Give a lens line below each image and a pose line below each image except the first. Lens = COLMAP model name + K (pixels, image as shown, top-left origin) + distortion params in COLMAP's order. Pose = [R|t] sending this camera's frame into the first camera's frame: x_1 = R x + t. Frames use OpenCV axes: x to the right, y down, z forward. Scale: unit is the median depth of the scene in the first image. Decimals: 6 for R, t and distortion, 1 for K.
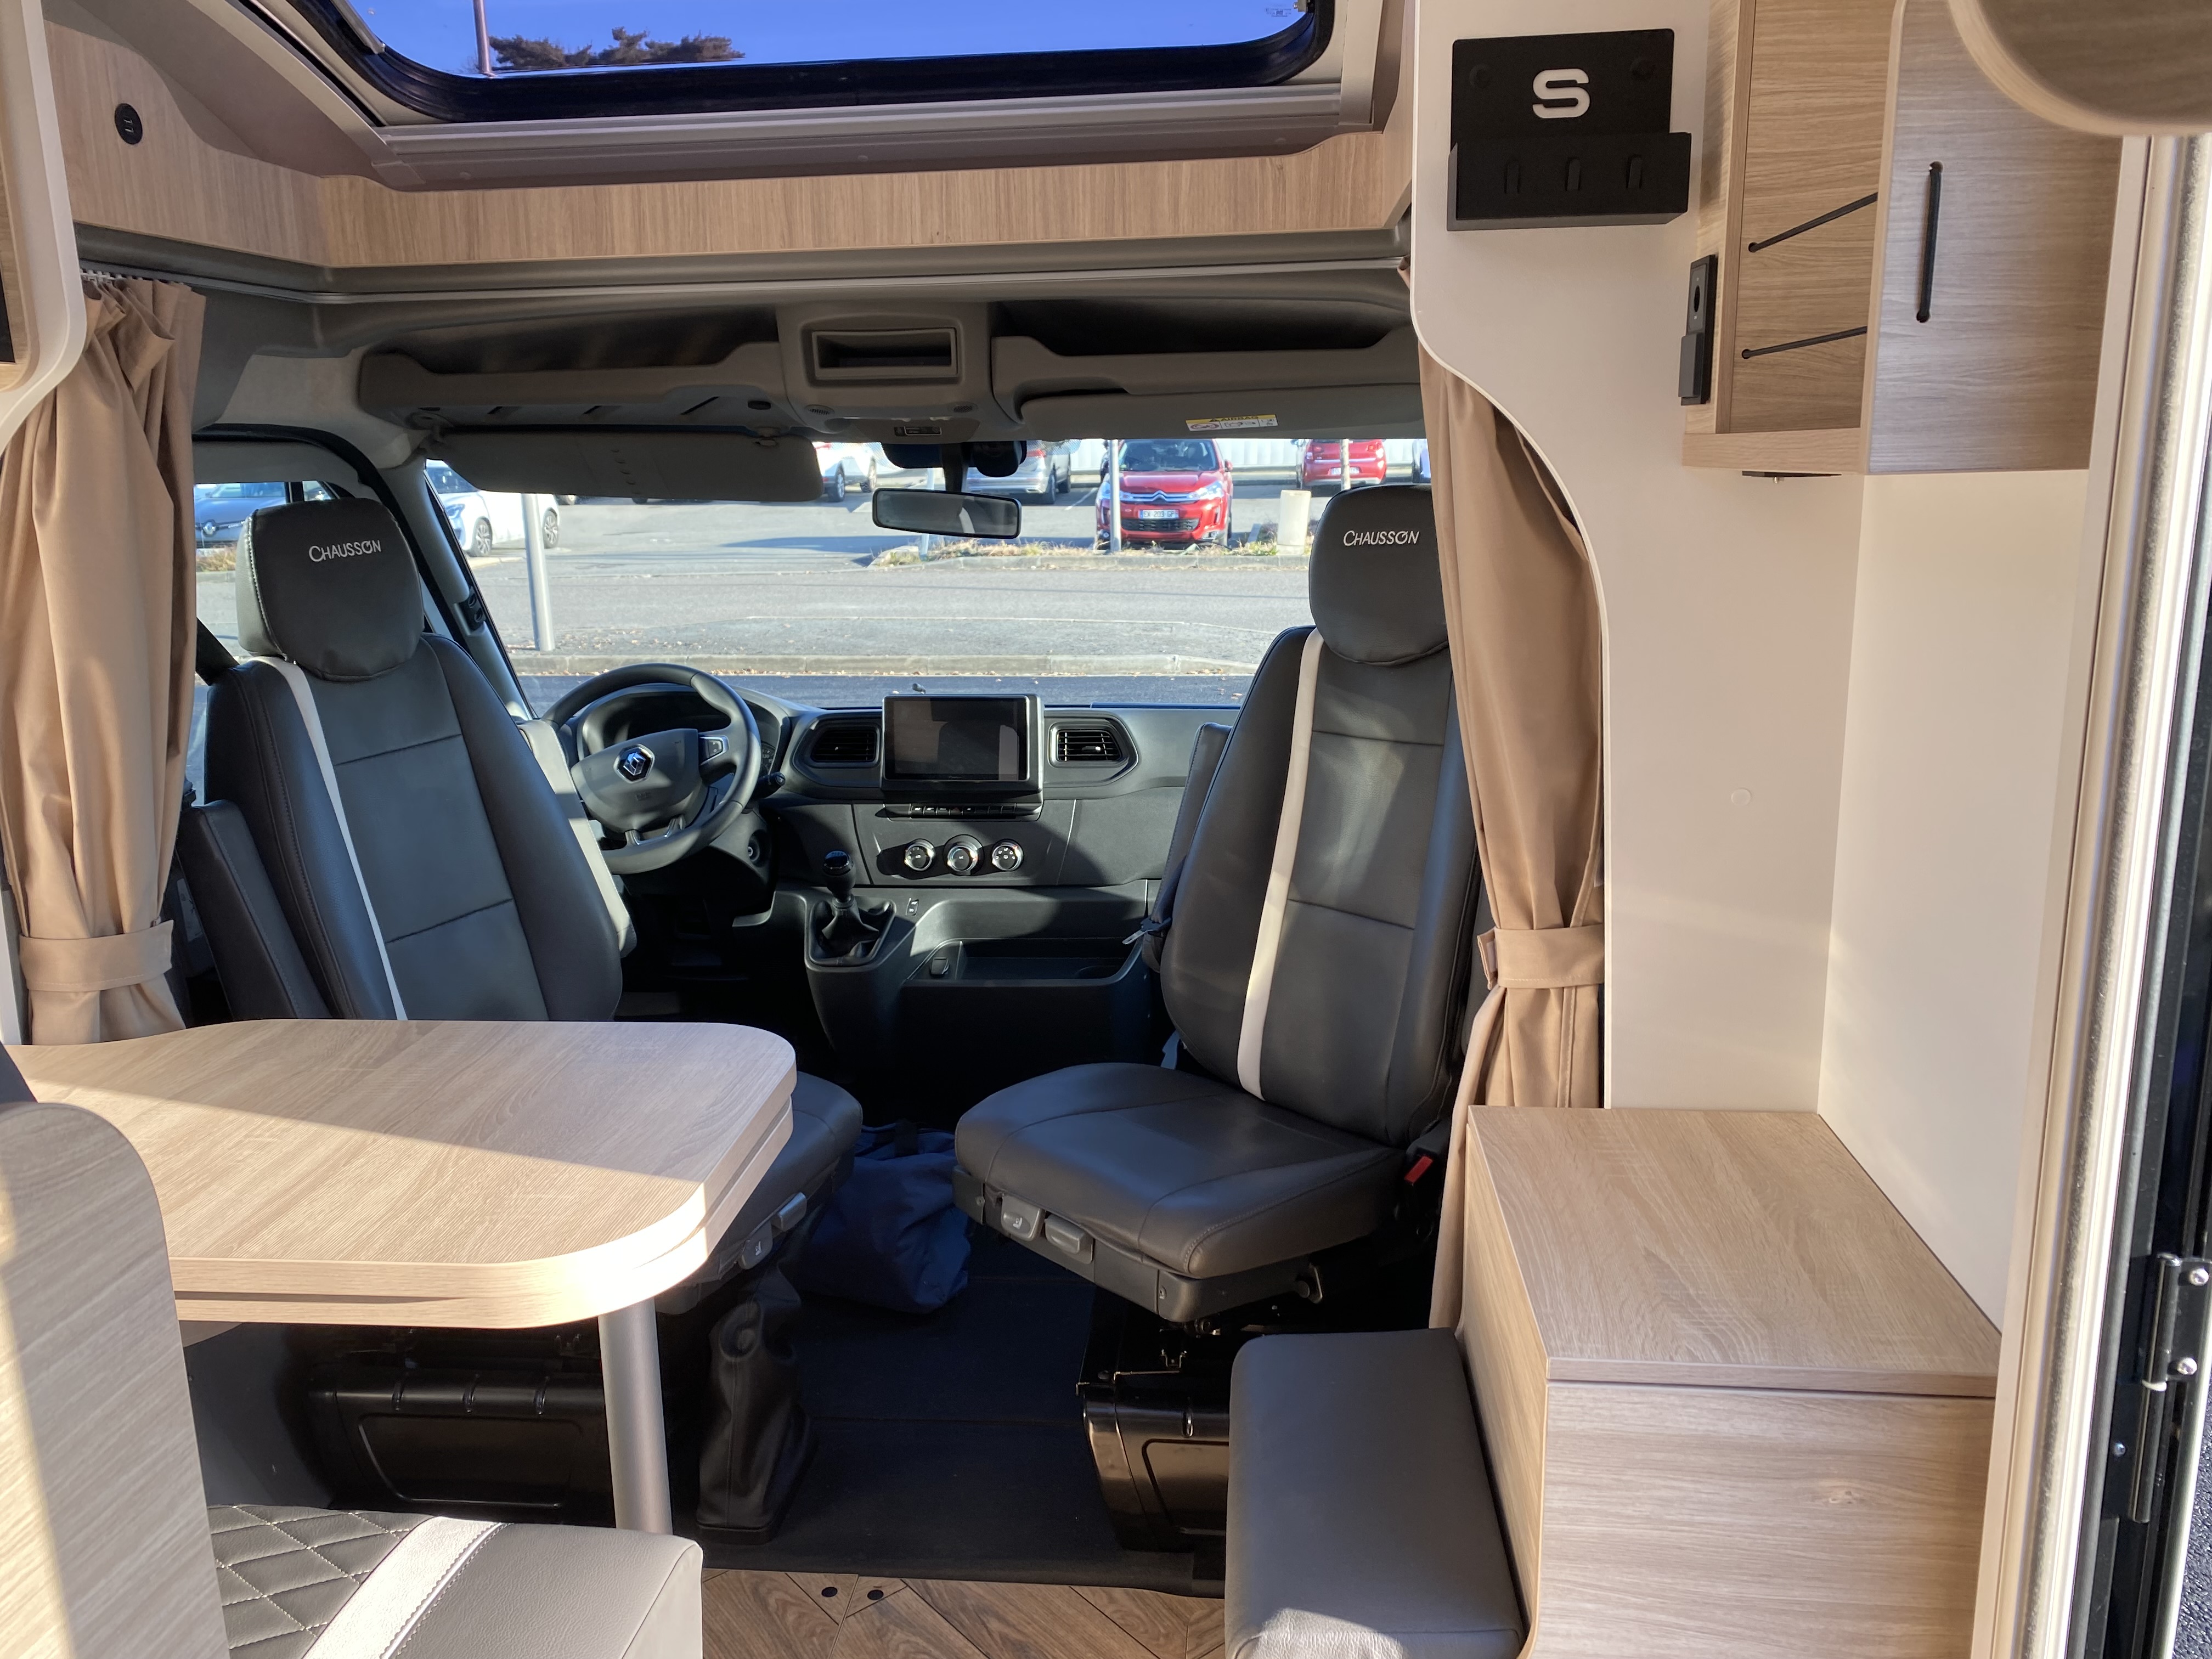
lens RADIAL K [[1691.1, 0, 1106.0], [0, 1691.1, 829.5], [0, 0, 1]] dist [-0.022047, 0.002070]
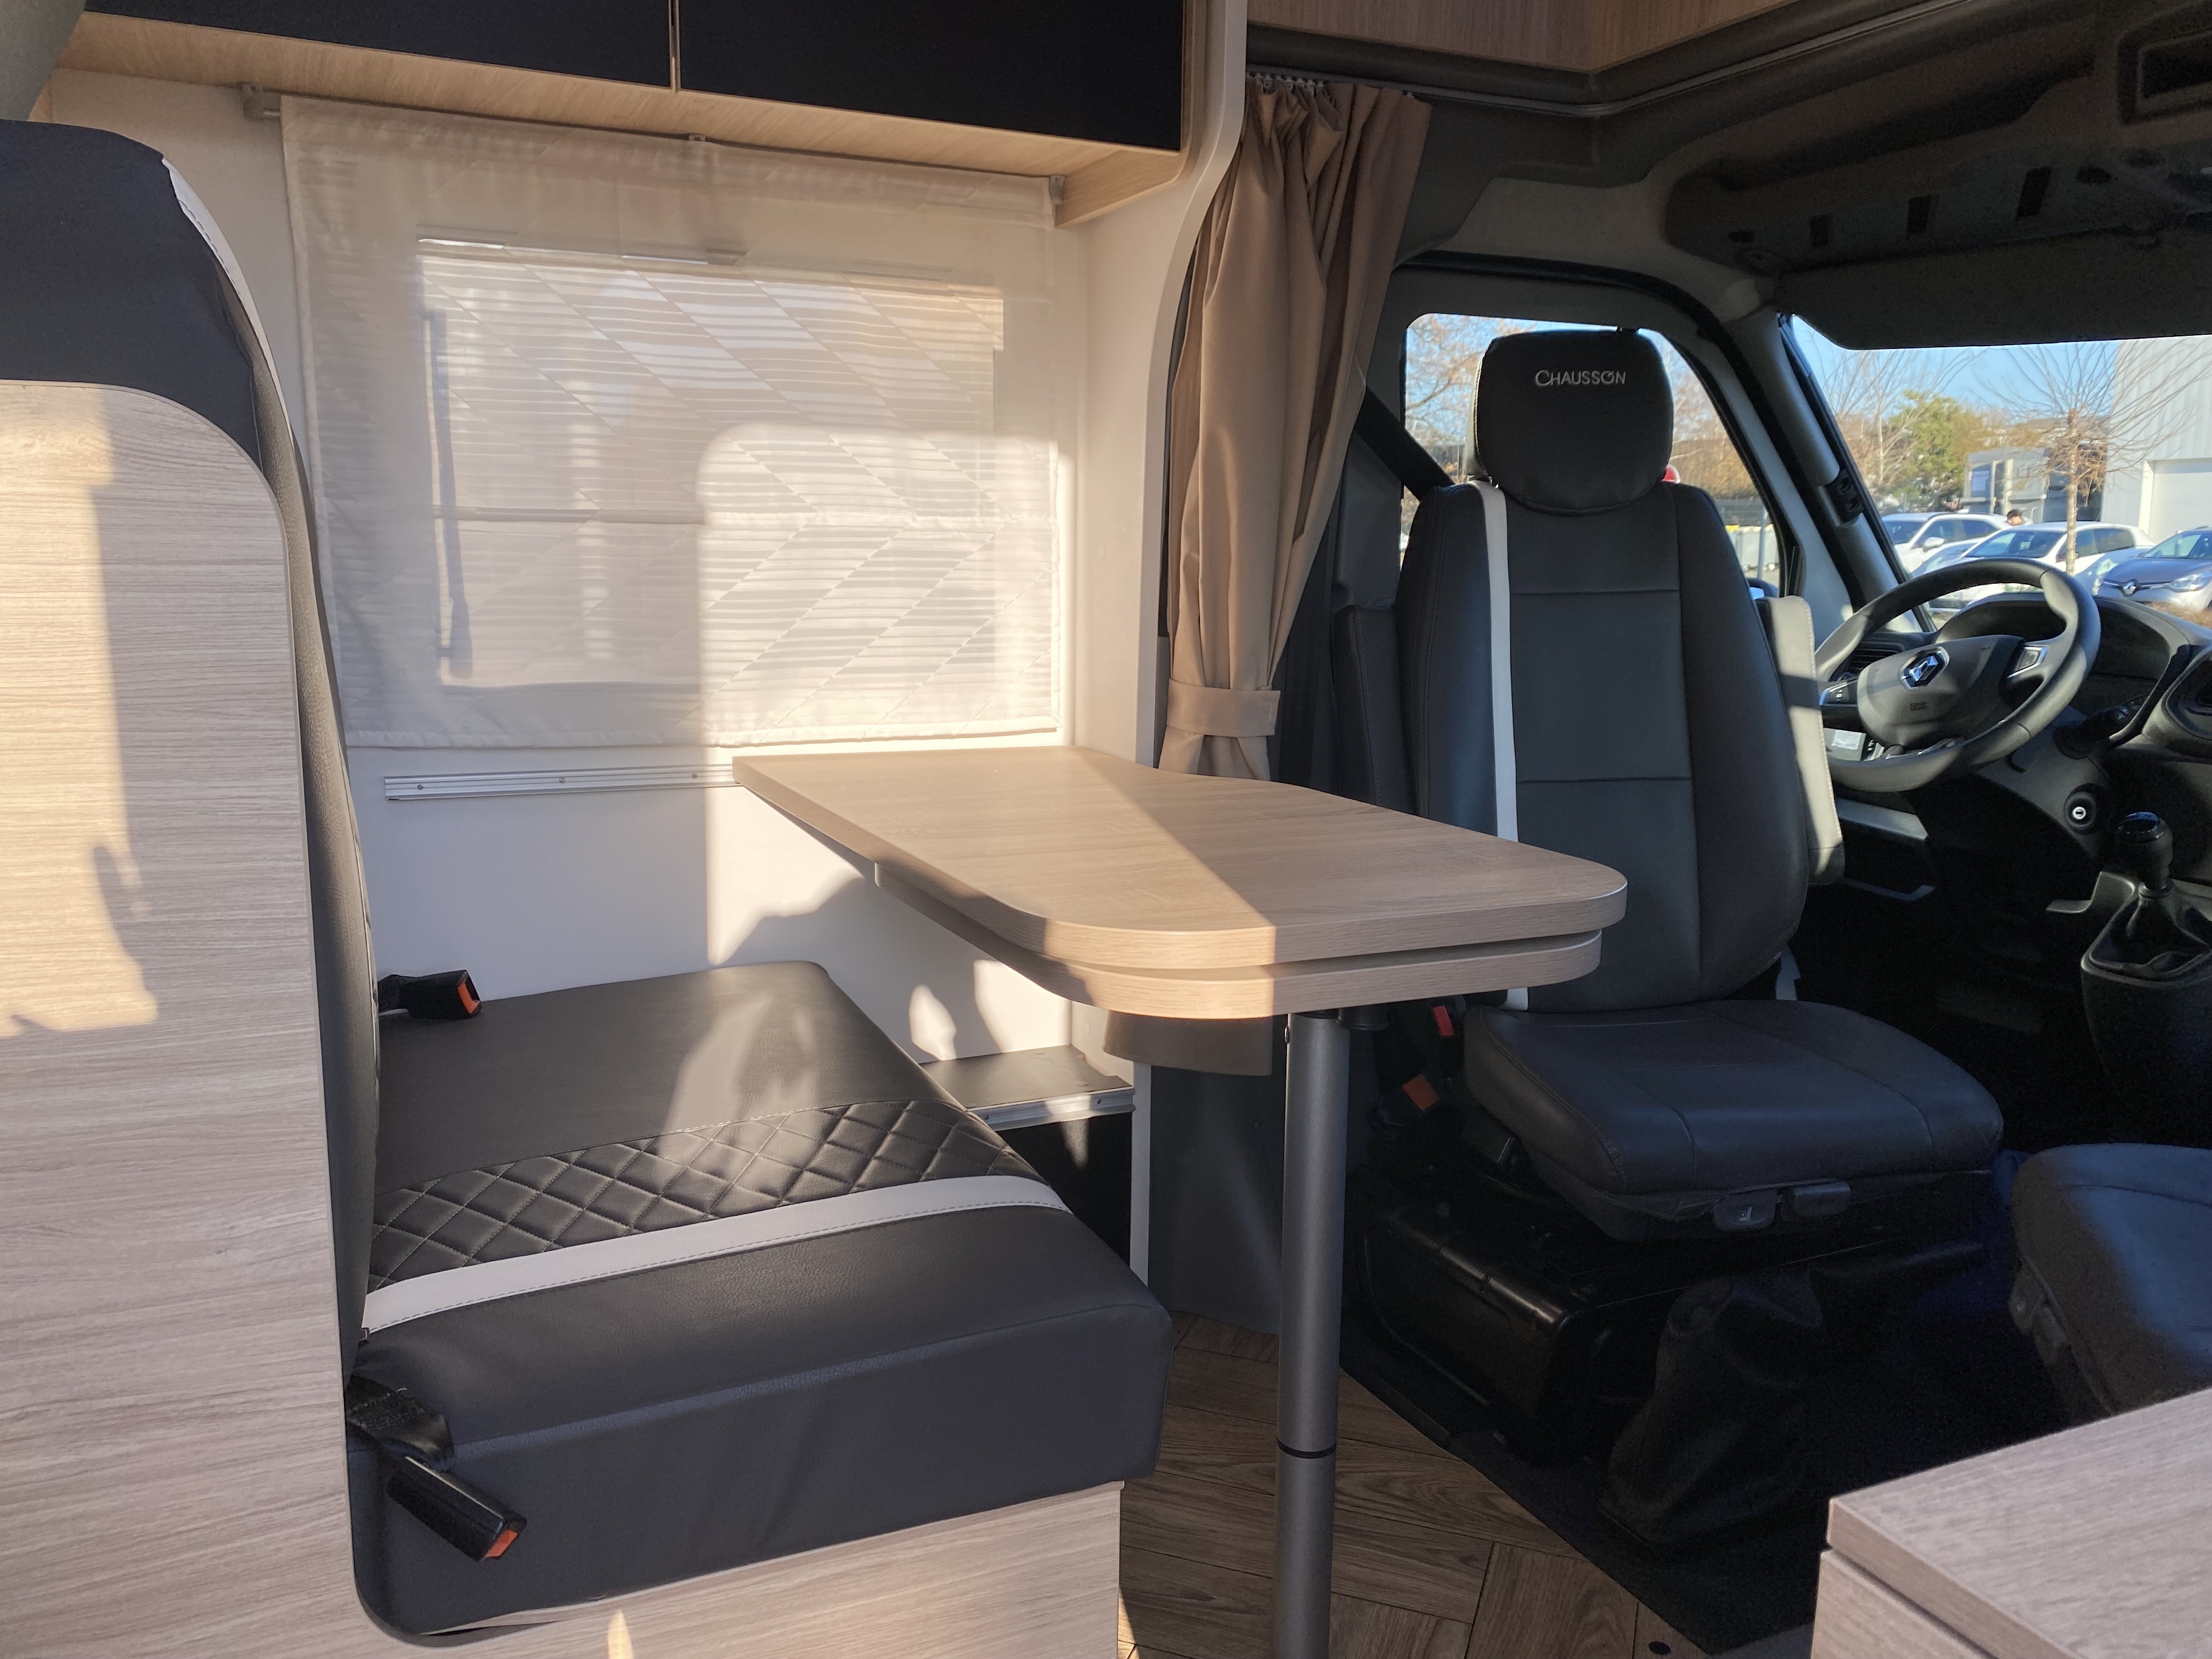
lens RADIAL K [[1700.4, 0, 1106.0], [0, 1700.4, 829.5], [0, 0, 1]] dist [0.028894, -0.012648]
pose [[0.503161, 0.174044, -0.846486, 0.311295], [-0.210696, 0.974658, 0.075157, 0.076588], [0.838115, 0.140535, 0.527080, 0.309698]]
